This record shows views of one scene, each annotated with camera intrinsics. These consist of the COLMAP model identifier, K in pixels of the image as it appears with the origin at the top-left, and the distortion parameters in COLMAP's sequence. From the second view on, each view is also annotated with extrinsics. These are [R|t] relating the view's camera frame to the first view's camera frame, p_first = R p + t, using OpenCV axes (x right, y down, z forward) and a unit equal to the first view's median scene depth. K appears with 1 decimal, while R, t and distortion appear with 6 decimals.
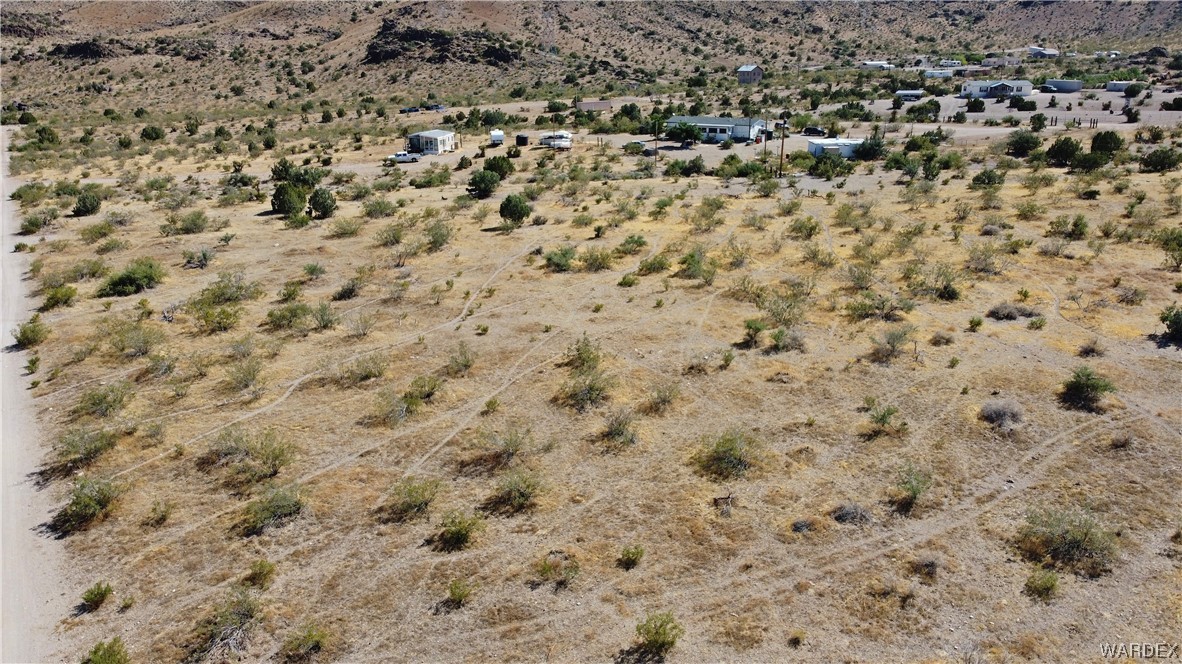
lens RADIAL K [[892.3, 0, 591.4], [0, 892.3, 334.5], [0, 0, 1]] dist [0.001894, -0.009538]
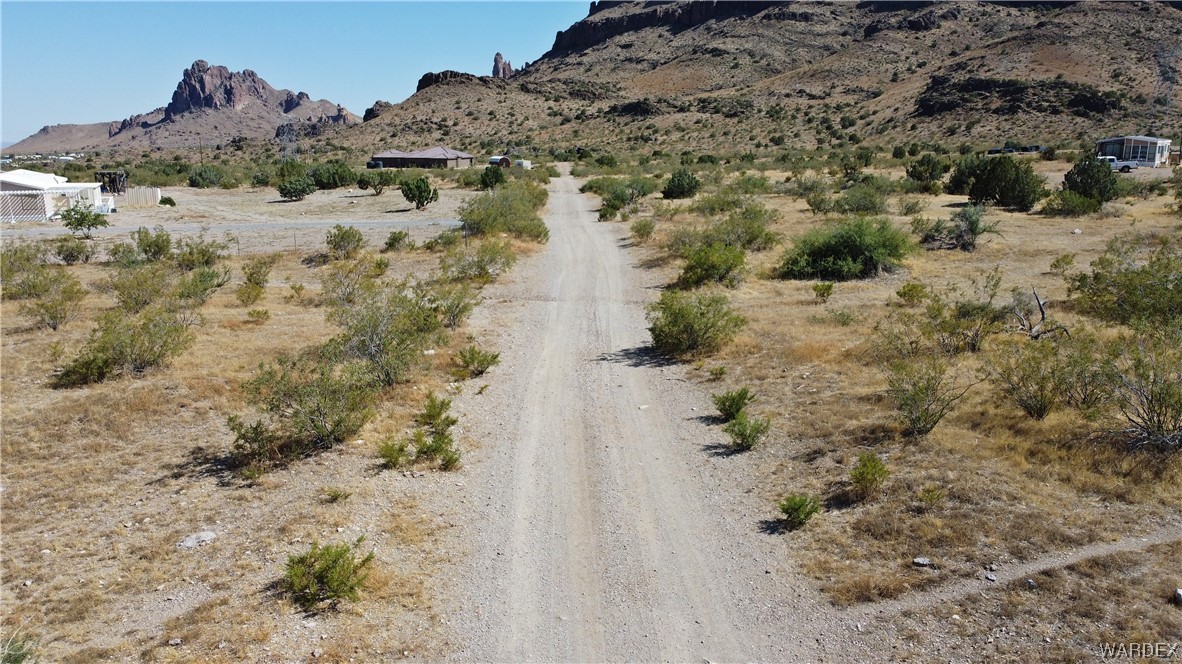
lens RADIAL K [[892.3, 0, 591.4], [0, 892.3, 334.5], [0, 0, 1]] dist [0.001894, -0.009538]
pose [[0.862588, 0.117029, -0.492185, -0.081130], [-0.159620, 0.986140, -0.045266, 0.004423], [0.480066, 0.117608, 0.869313, 0.111708]]
